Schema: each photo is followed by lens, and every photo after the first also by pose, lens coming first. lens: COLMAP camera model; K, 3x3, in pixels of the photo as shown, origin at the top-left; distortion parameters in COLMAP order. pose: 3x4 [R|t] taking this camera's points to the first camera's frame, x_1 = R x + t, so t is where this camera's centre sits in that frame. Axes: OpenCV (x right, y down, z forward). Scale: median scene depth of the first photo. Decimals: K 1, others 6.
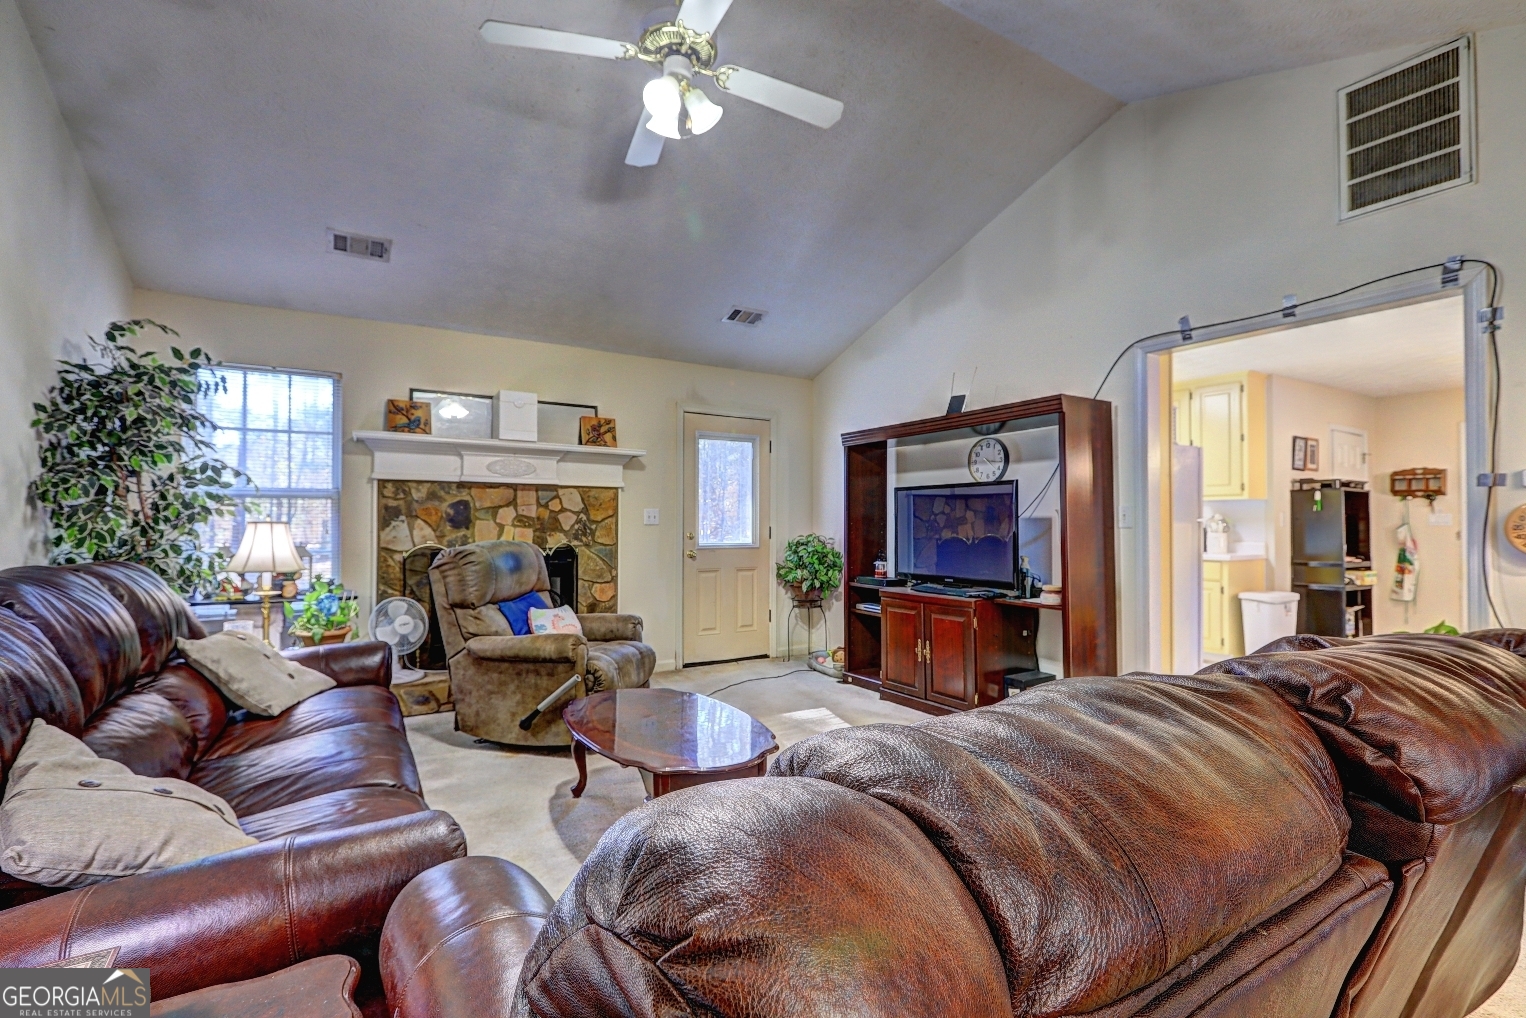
lens RADIAL K [[700.8, 0, 763.0], [0, 700.8, 509.0], [0, 0, 1]] dist [-0.002010, 0.000038]
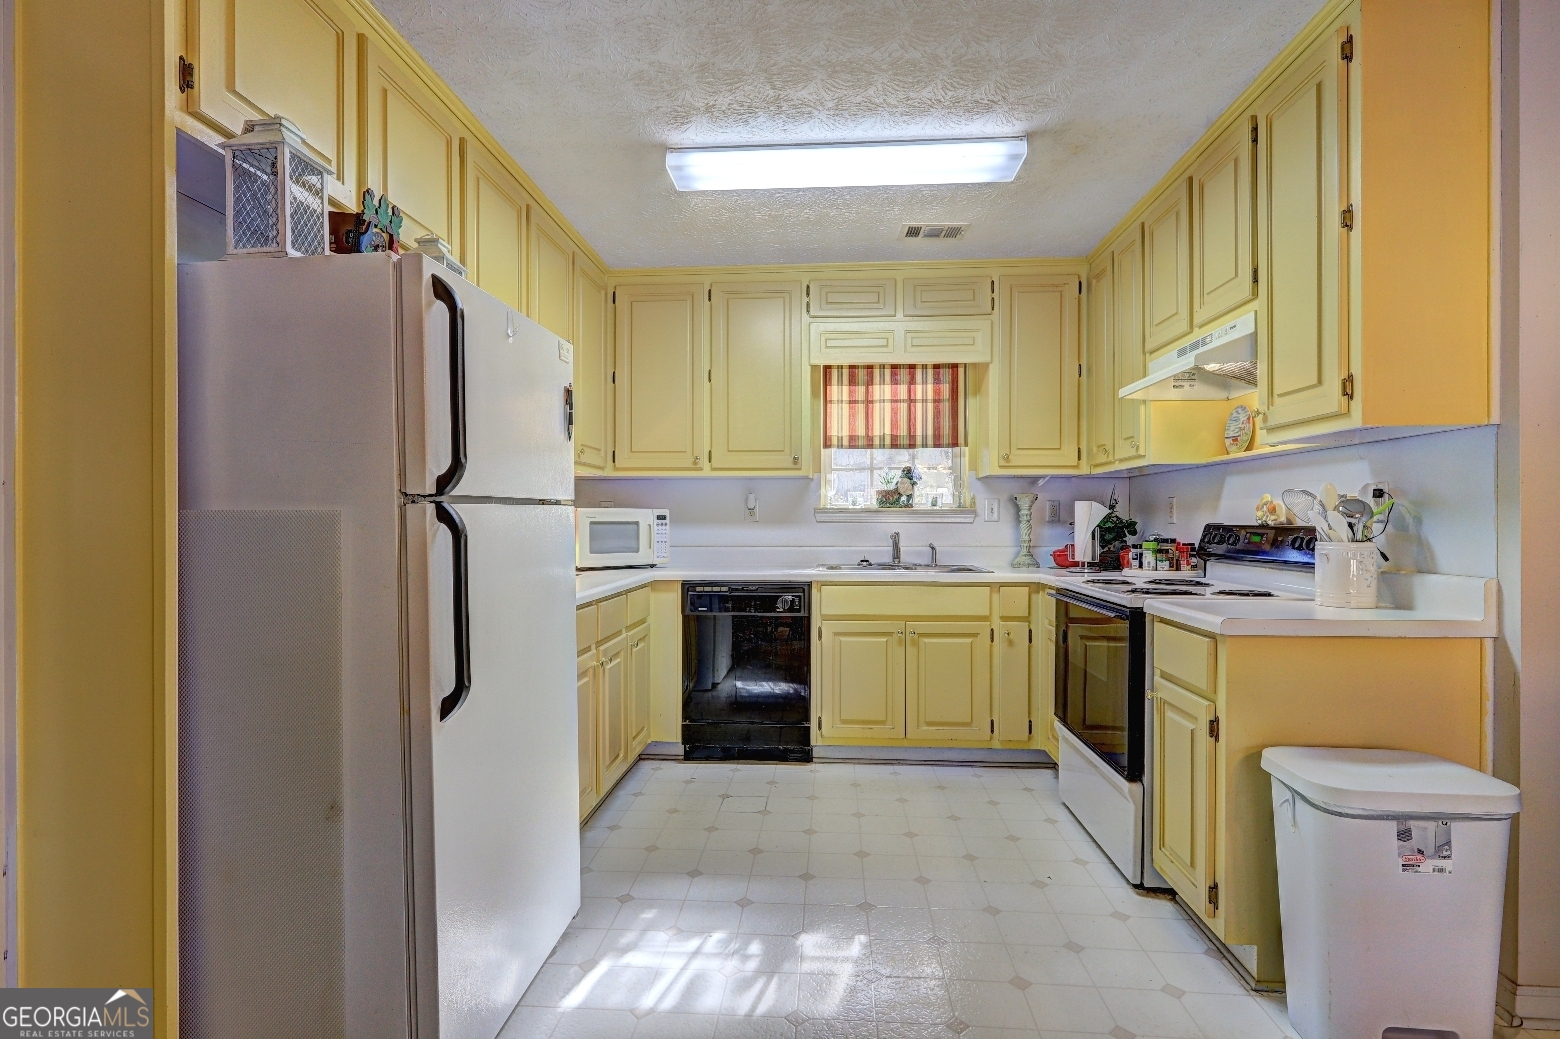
lens RADIAL K [[753.8, 0, 780.0], [0, 753.8, 519.5], [0, 0, 1]] dist [0.000995, 0.000205]
pose [[0.809517, -0.003851, -0.587083, 0.642409], [0.016602, 0.999729, 0.016334, 0.013930], [0.586861, -0.022970, 0.809362, 0.571288]]
